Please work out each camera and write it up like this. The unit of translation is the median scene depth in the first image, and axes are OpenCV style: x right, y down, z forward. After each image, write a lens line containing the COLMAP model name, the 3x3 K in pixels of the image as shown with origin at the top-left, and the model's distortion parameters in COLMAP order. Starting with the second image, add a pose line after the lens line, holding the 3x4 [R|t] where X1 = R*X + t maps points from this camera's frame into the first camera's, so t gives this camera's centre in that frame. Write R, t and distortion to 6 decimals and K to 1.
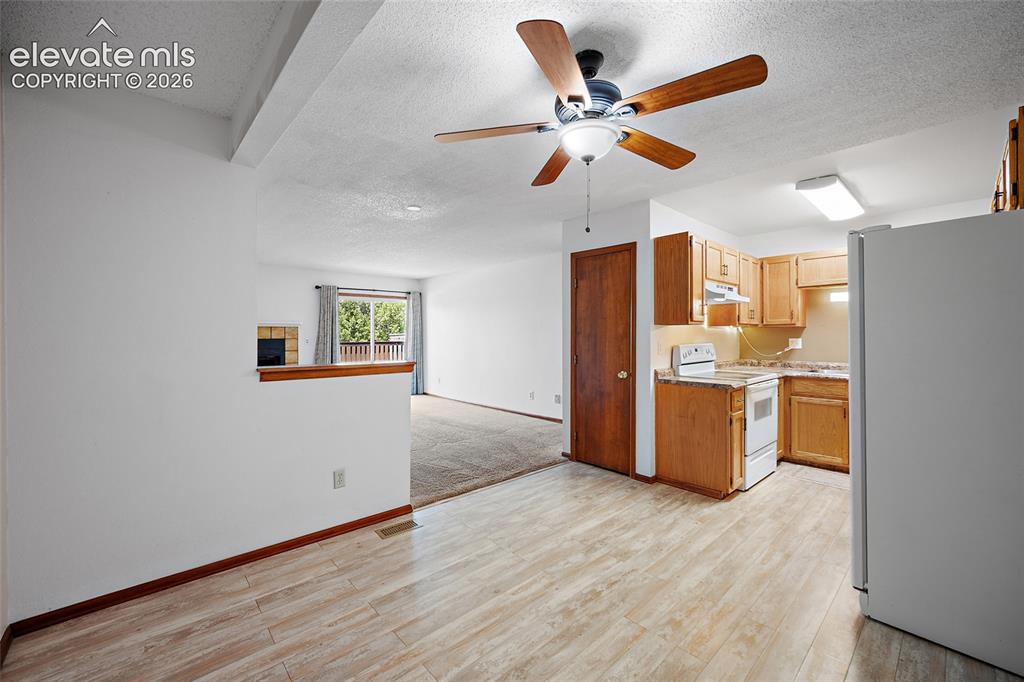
lens RADIAL K [[409.1, 0, 514.9], [0, 409.1, 333.0], [0, 0, 1]] dist [-0.002234, 0.000049]
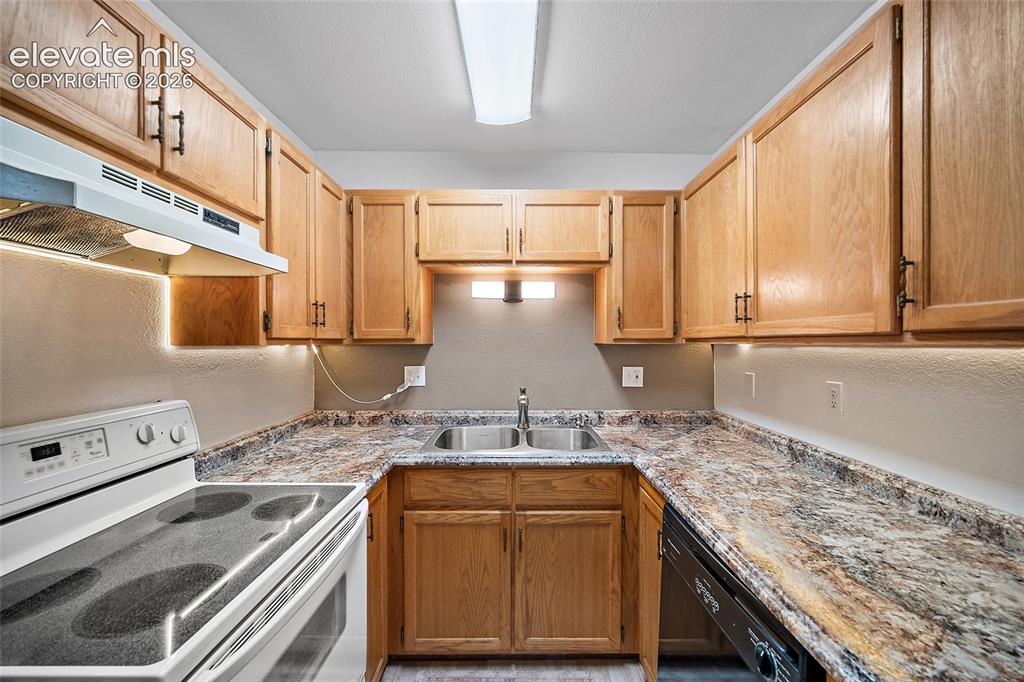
lens RADIAL K [[400.4, 0, 516.5], [0, 400.4, 341.5], [0, 0, 1]] dist [-0.001621, 0.001179]
pose [[0.670754, 0.000860, 0.741679, 0.369414], [-0.000298, 1.000000, -0.000890, -0.016296], [-0.741680, 0.000376, 0.670754, 0.525990]]
